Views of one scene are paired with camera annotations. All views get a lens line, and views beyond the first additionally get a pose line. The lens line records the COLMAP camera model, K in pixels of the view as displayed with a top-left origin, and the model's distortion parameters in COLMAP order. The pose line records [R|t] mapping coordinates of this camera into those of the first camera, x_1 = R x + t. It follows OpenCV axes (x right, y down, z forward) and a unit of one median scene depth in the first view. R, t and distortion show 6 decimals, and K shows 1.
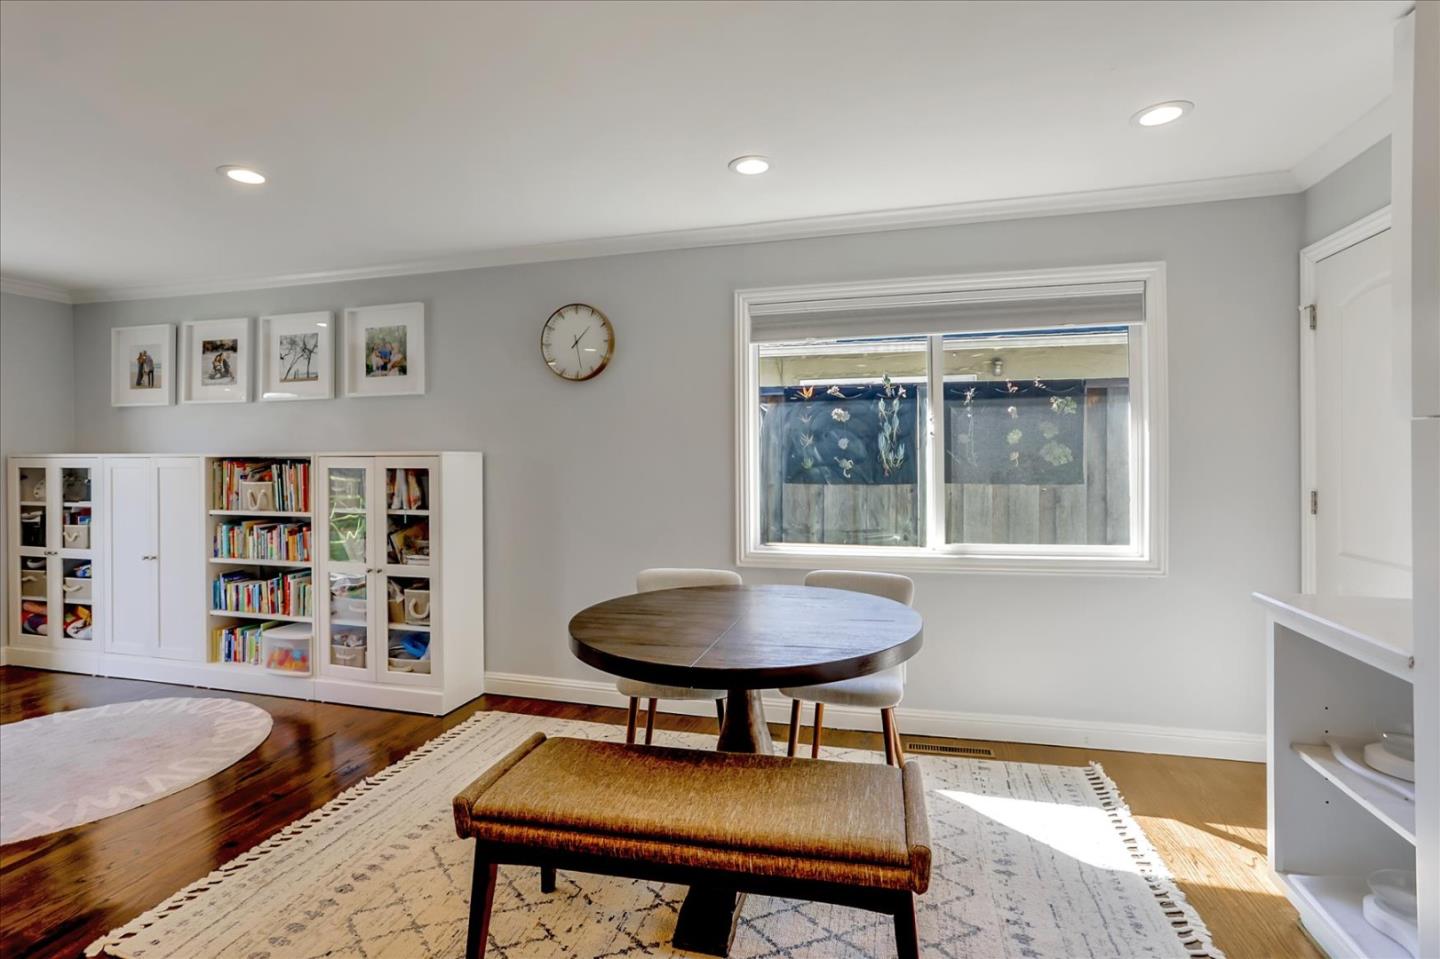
lens RADIAL K [[714.7, 0, 713.6], [0, 714.7, 461.8], [0, 0, 1]] dist [-0.072982, 0.030467]
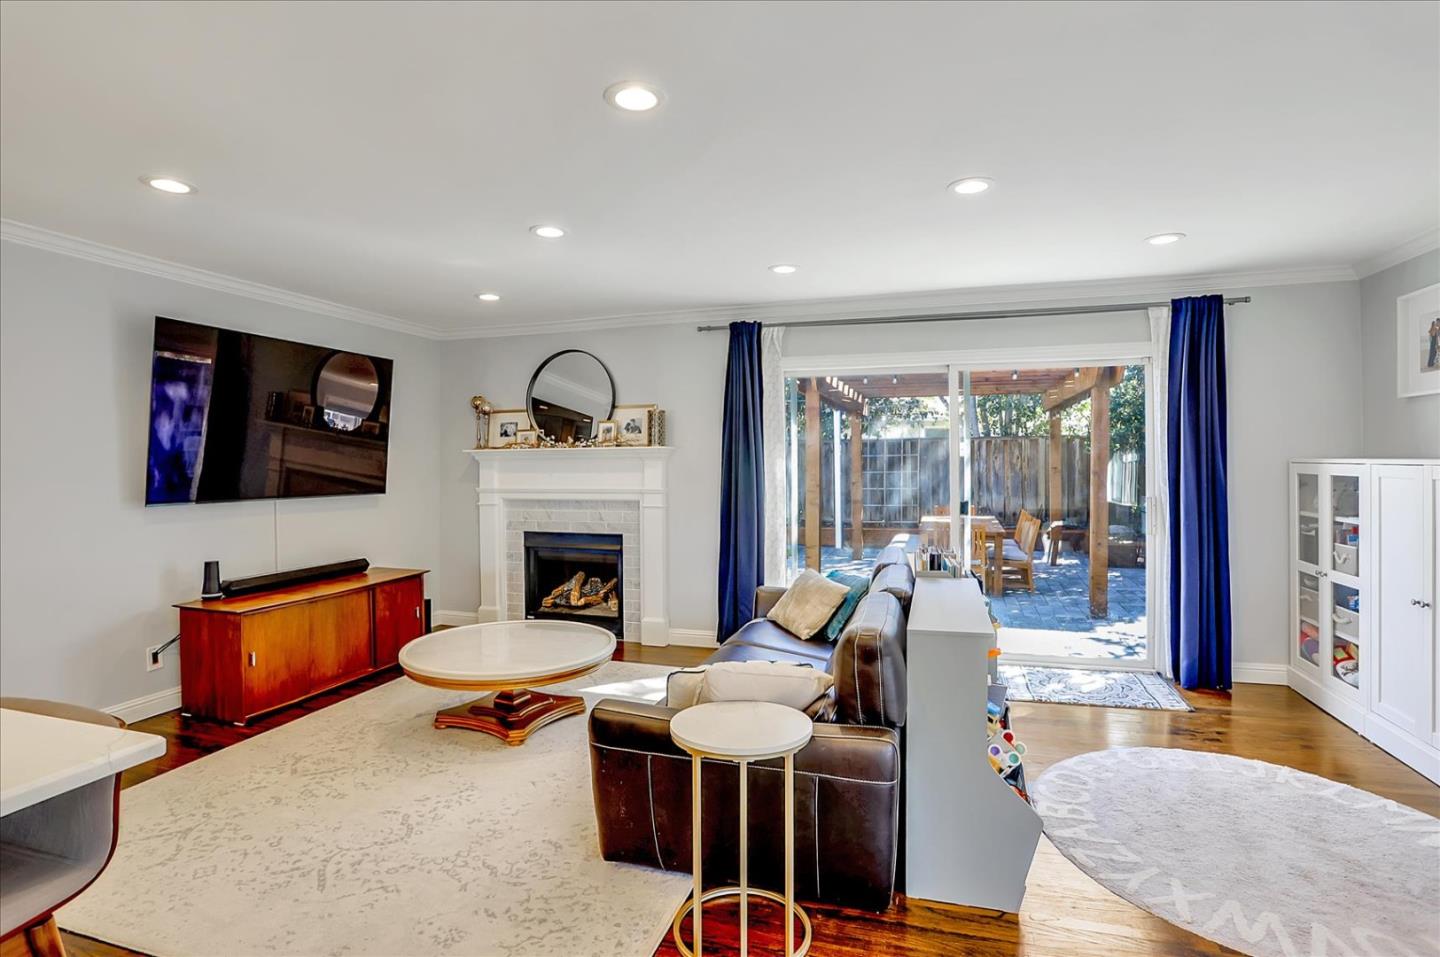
lens RADIAL K [[714.7, 0, 713.6], [0, 714.7, 460.8], [0, 0, 1]] dist [-0.072982, 0.030467]
pose [[-0.039714, 0.006507, -0.999190, -0.078171], [-0.009835, 0.999928, 0.006903, -0.008019], [0.999163, 0.010101, -0.039647, 0.286904]]
